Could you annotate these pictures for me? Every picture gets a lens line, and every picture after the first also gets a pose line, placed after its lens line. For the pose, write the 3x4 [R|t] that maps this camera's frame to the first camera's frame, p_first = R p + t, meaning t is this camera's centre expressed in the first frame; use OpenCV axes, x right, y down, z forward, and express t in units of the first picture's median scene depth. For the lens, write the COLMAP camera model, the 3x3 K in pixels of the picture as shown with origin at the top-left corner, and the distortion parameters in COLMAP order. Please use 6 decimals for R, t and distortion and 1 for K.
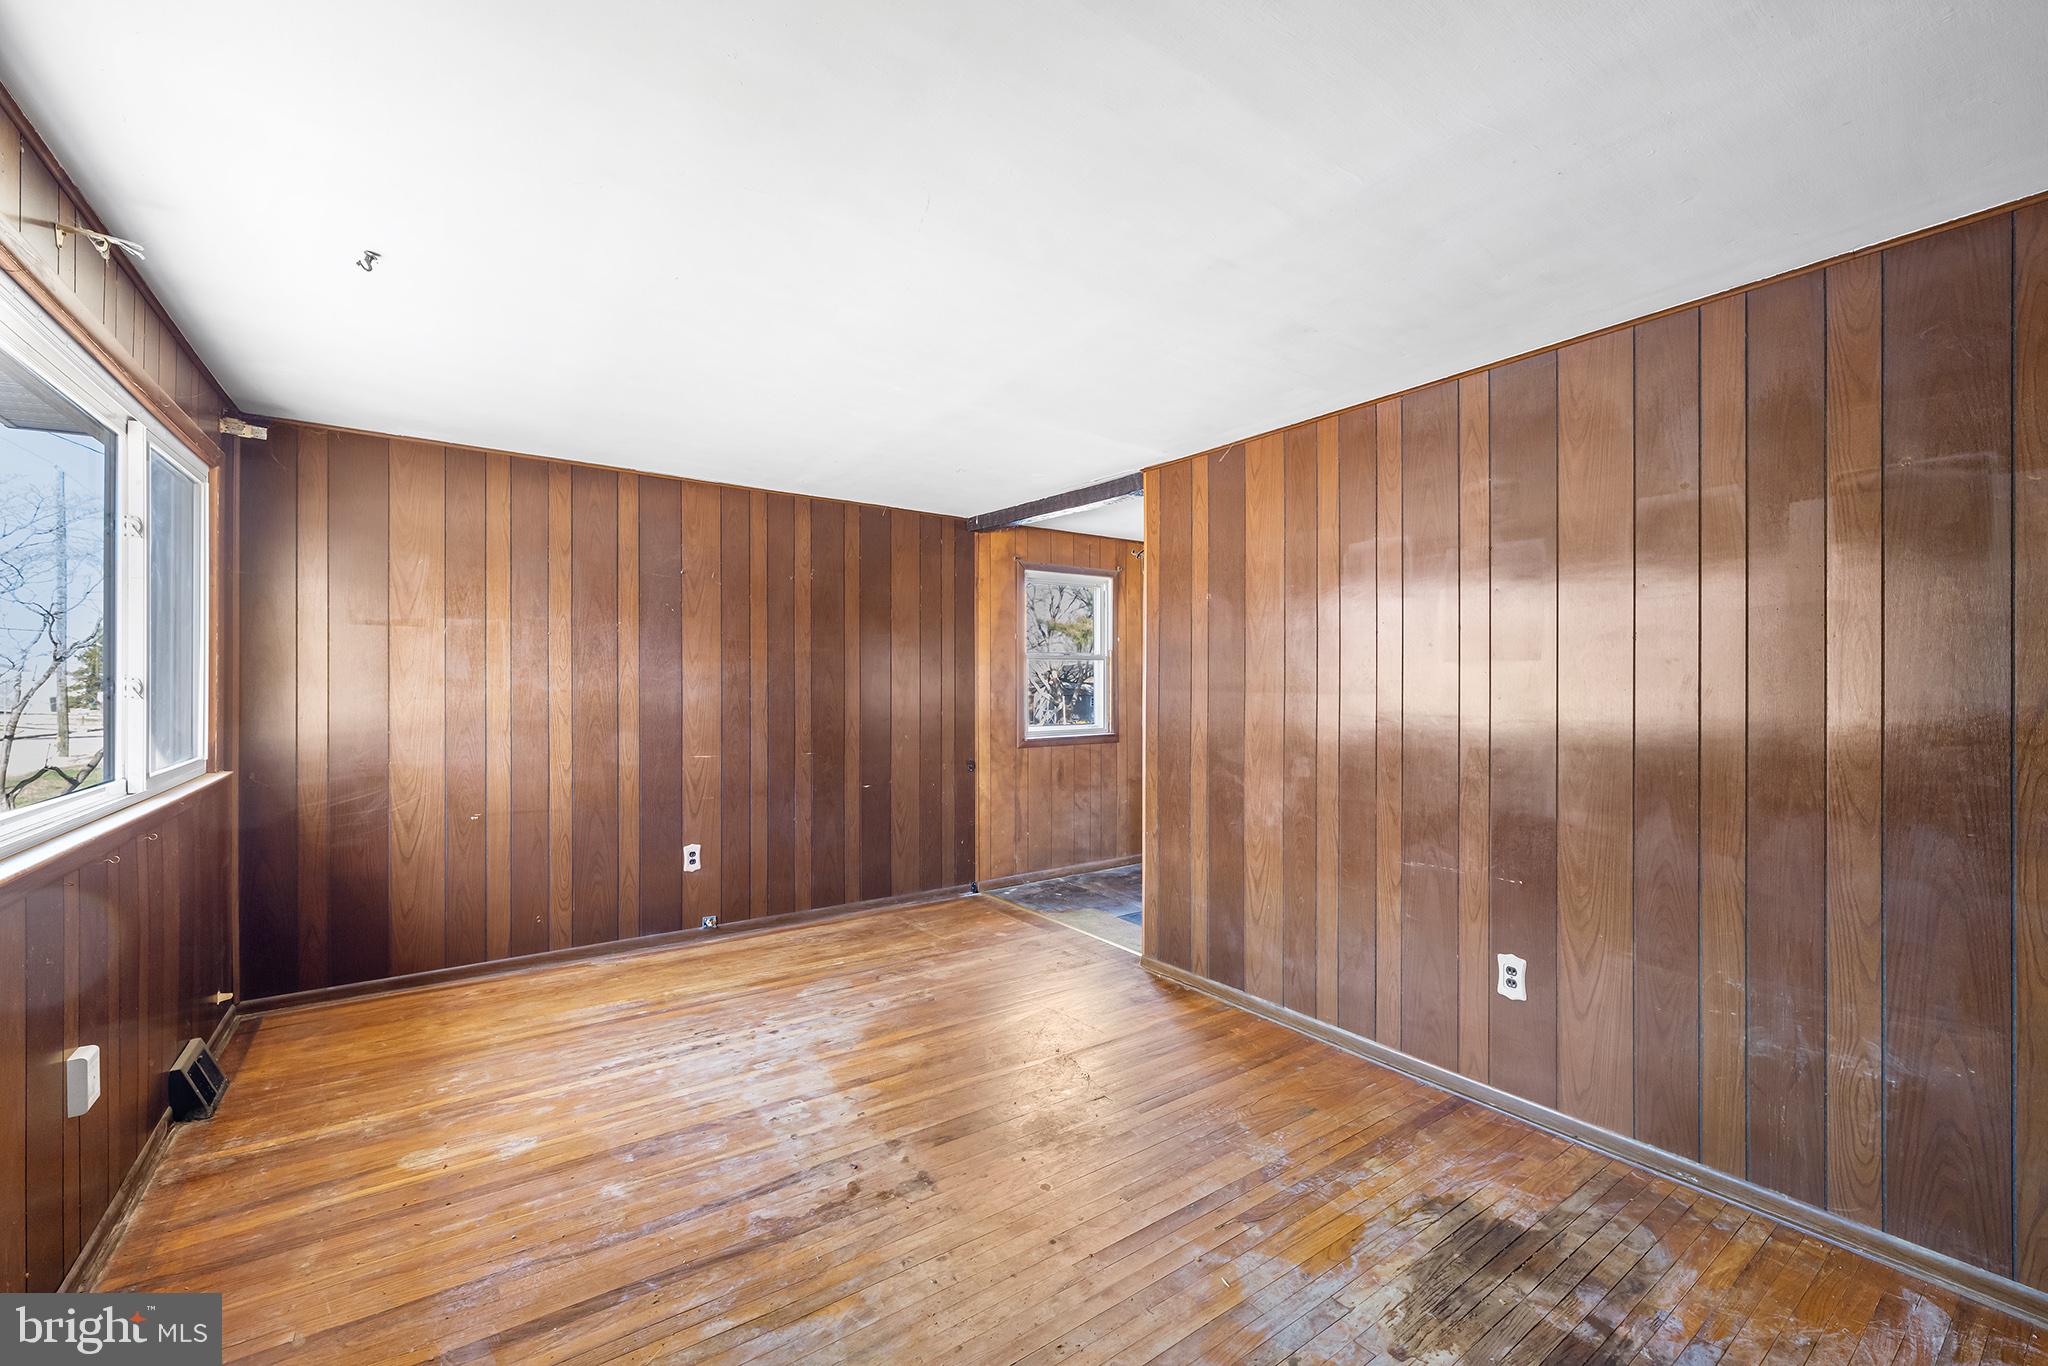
lens RADIAL K [[825.4, 0, 977.9], [0, 825.4, 684.4], [0, 0, 1]] dist [-0.006946, 0.001321]
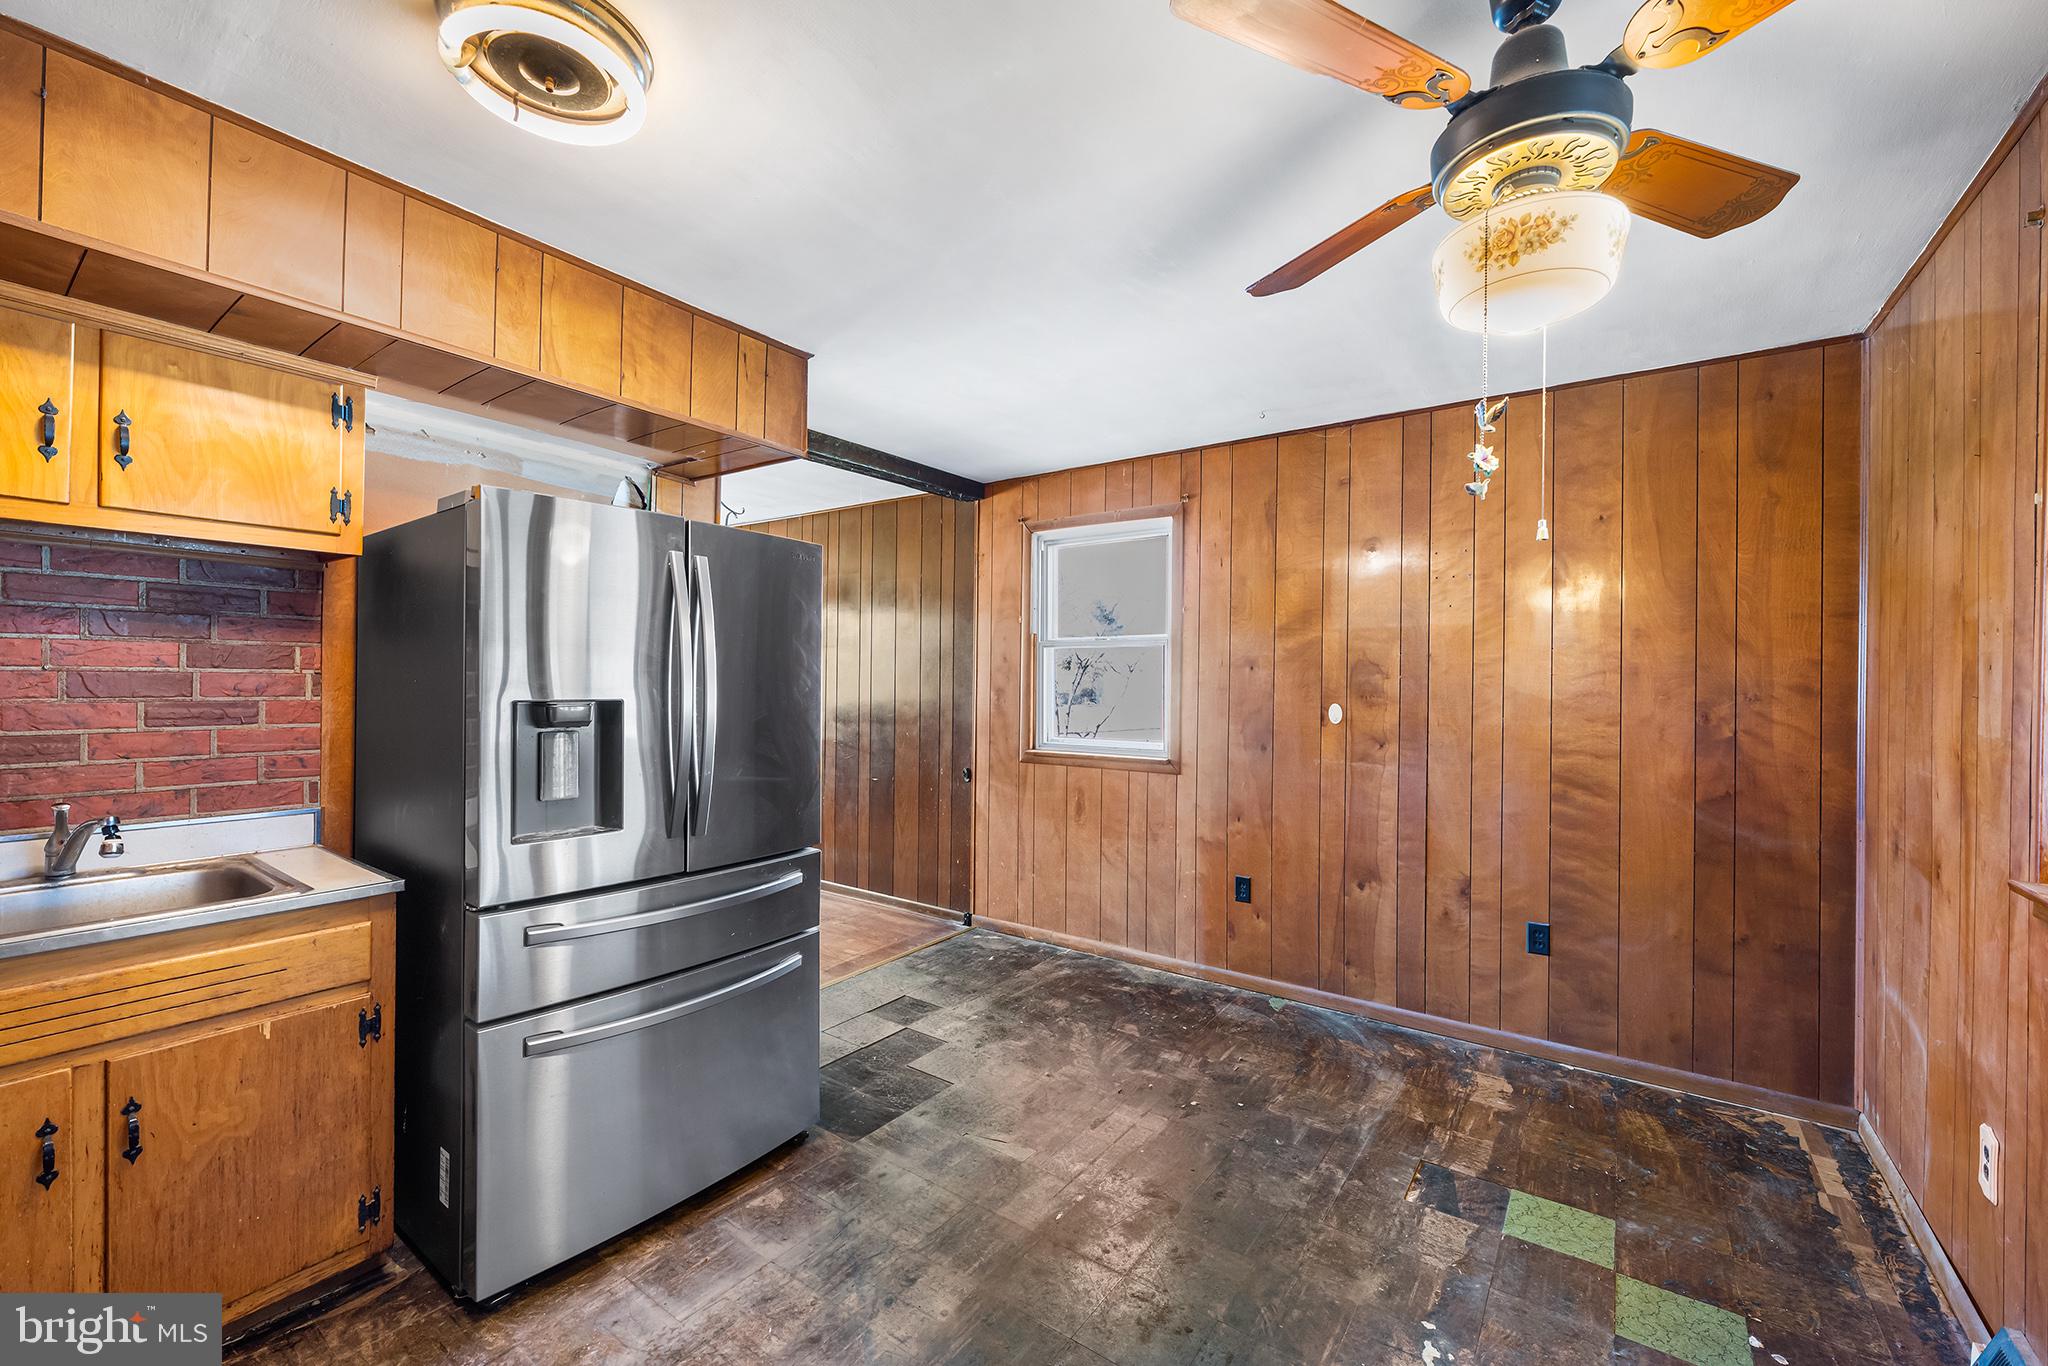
lens RADIAL K [[825.4, 0, 1025.8], [0, 825.4, 670.0], [0, 0, 1]] dist [-0.006946, 0.001321]
pose [[0.347256, -0.003145, -0.937765, 1.443757], [-0.015794, 0.999833, -0.009202, -0.000910], [0.937637, 0.018006, 0.347149, 1.363969]]
